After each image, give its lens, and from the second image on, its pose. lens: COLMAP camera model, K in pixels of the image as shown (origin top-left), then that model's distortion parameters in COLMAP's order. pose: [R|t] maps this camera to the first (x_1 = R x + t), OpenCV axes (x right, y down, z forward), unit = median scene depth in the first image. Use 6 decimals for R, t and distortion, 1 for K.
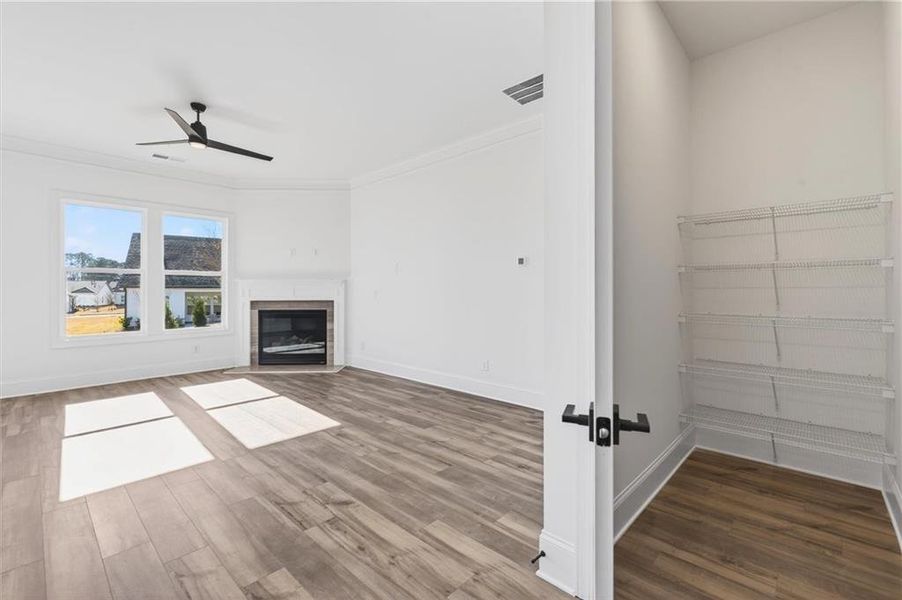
lens RADIAL K [[390.5, 0, 453.4], [0, 390.5, 294.2], [0, 0, 1]] dist [-0.005898, 0.003666]
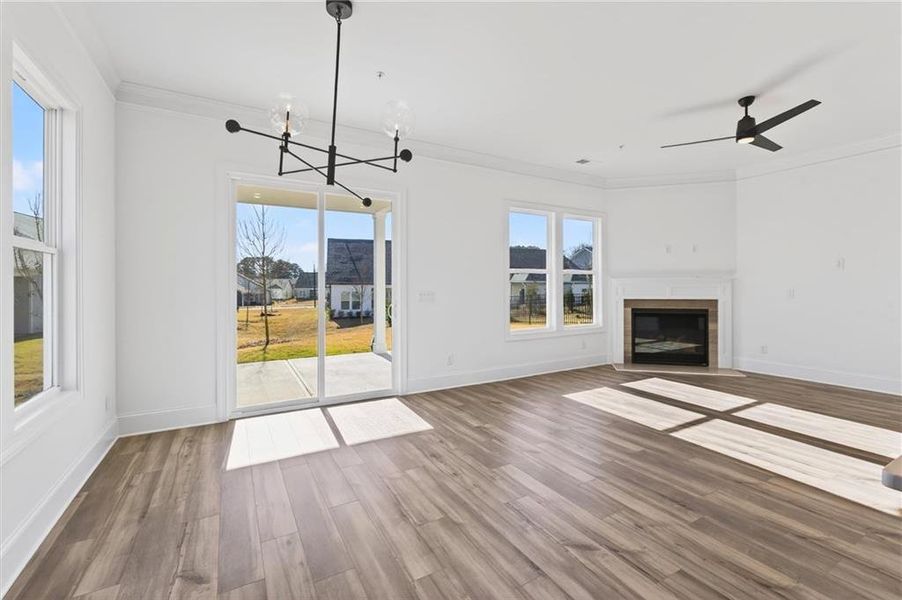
lens RADIAL K [[390.5, 0, 448.6], [0, 390.5, 293.4], [0, 0, 1]] dist [-0.005898, 0.003666]
pose [[0.951534, 0.000437, -0.307544, -0.908075], [0.003282, 0.999928, 0.011576, -0.015048], [0.307526, -0.012025, 0.951464, -0.128111]]
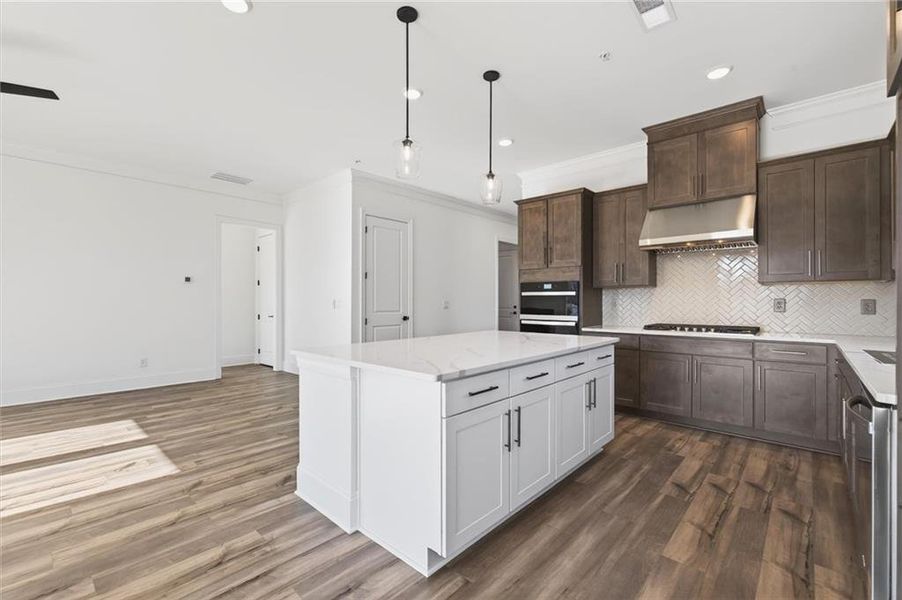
lens RADIAL K [[390.5, 0, 445.6], [0, 390.5, 302.2], [0, 0, 1]] dist [-0.005898, 0.003666]
pose [[0.000279, -0.006248, 0.999980, -1.136308], [0.004759, 0.999969, 0.006246, -0.004222], [-0.999989, 0.004757, 0.000309, 0.076603]]
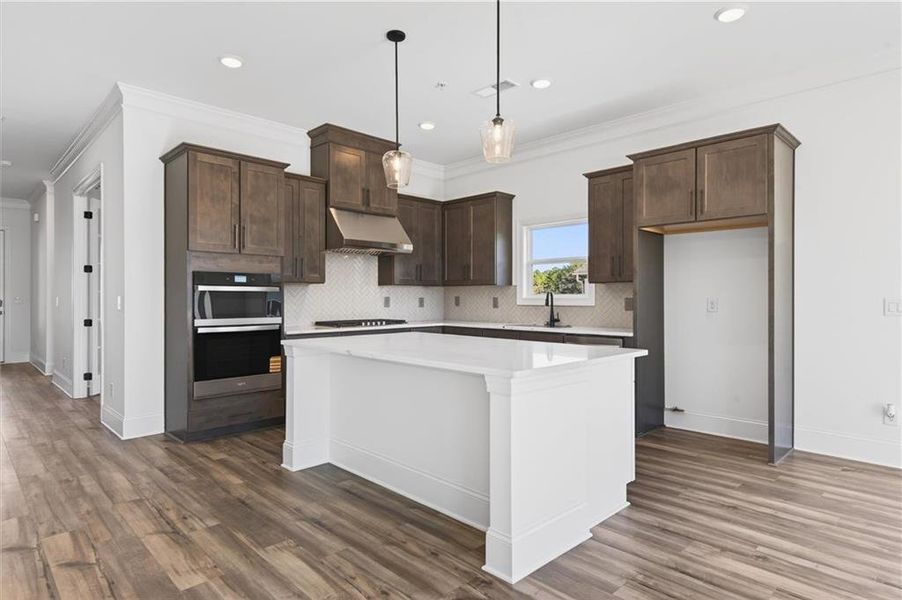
lens RADIAL K [[503.2, 0, 447.1], [0, 503.2, 300.5], [0, 0, 1]] dist [0.022185, -0.016345]
pose [[-0.998740, -0.002852, 0.050108, -0.546102], [-0.002432, 0.999961, 0.008443, -0.006036], [-0.050130, 0.008311, -0.998708, 0.774659]]
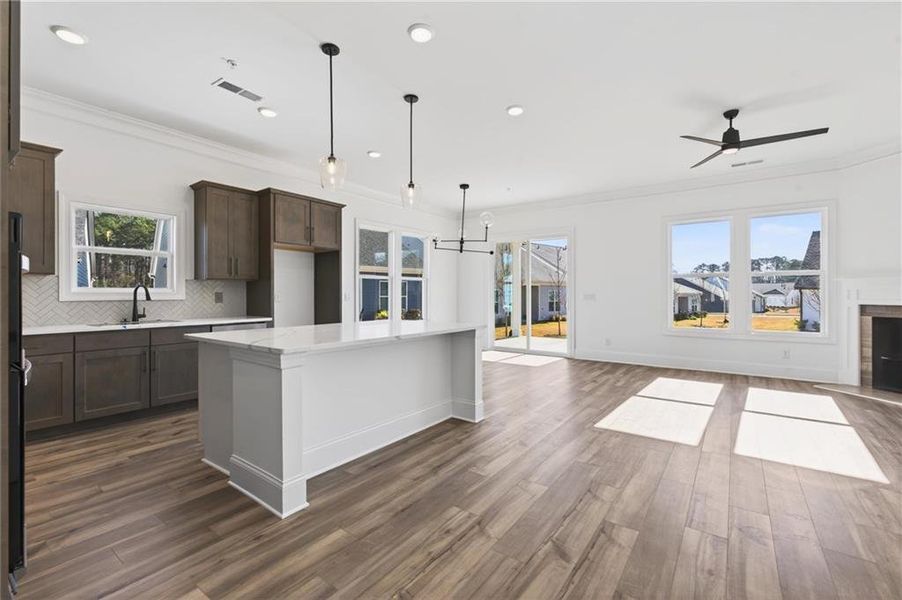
lens RADIAL K [[390.5, 0, 449.9], [0, 390.5, 295.7], [0, 0, 1]] dist [-0.005898, 0.003666]
pose [[0.114987, 0.003127, -0.993362, 0.245912], [-0.003111, 0.999991, 0.002787, 0.000886], [0.993362, 0.002770, 0.114996, 0.119142]]
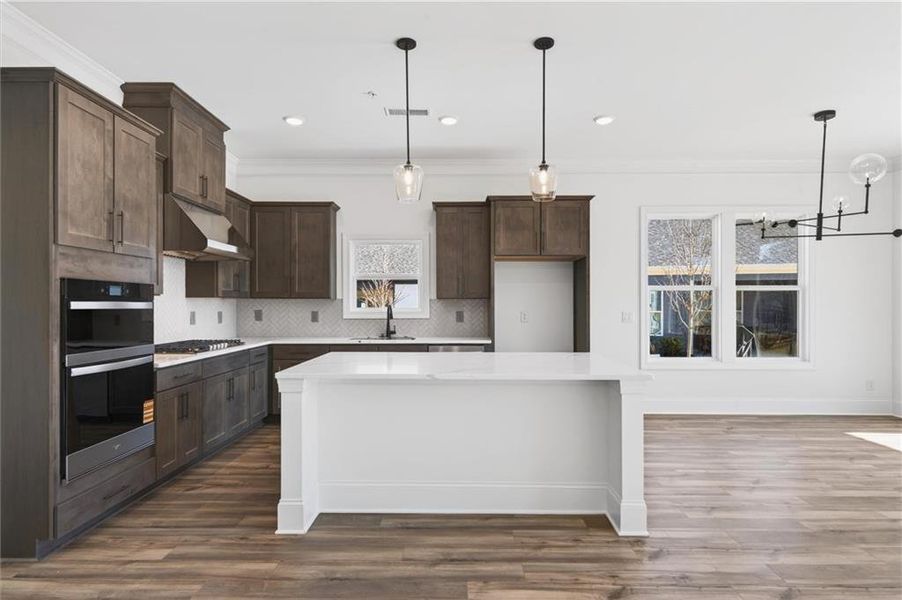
lens RADIAL K [[503.2, 0, 451.1], [0, 503.2, 302.3], [0, 0, 1]] dist [0.022185, -0.016345]
pose [[-0.740464, -0.005854, -0.672070, 0.030259], [-0.003980, 0.999983, -0.004325, -0.022046], [0.672084, -0.000528, -0.740475, 0.597125]]
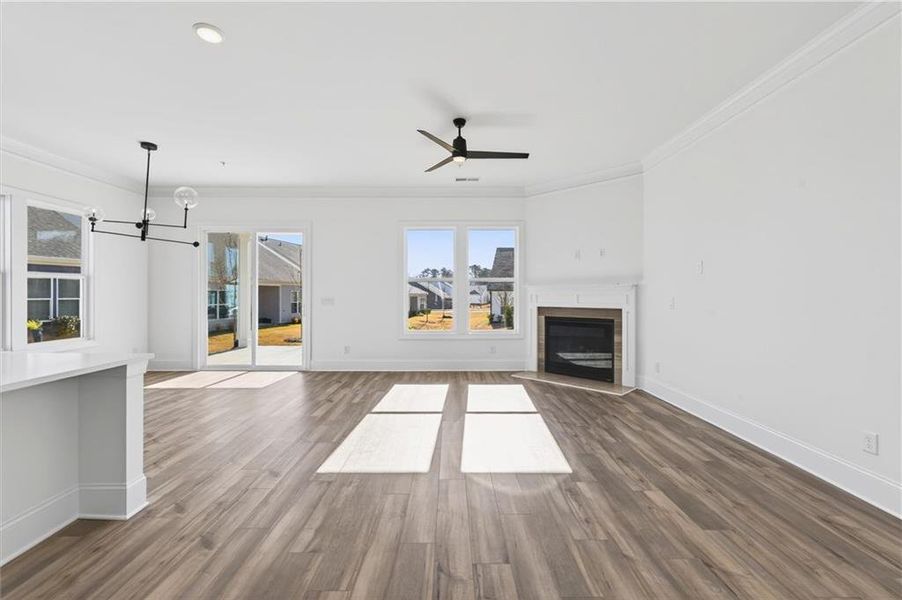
lens RADIAL K [[390.5, 0, 450.4], [0, 390.5, 293.4], [0, 0, 1]] dist [-0.005898, 0.003666]
pose [[0.679783, -0.001720, -0.733412, 0.080986], [-0.002581, 0.999985, -0.004738, -0.015238], [0.733409, 0.005114, 0.679768, 0.231012]]
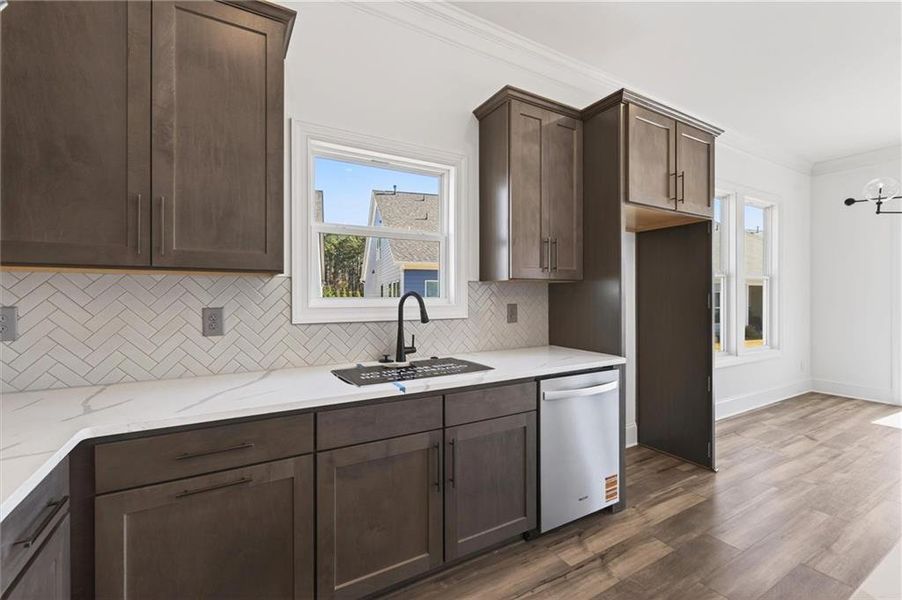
lens RADIAL K [[390.5, 0, 455.1], [0, 390.5, 297.2], [0, 0, 1]] dist [-0.005898, 0.003666]
pose [[-0.290855, 0.000684, -0.956767, -0.300052], [-0.001981, 0.999997, 0.001318, -0.014087], [0.956765, 0.002278, -0.290853, -0.302730]]
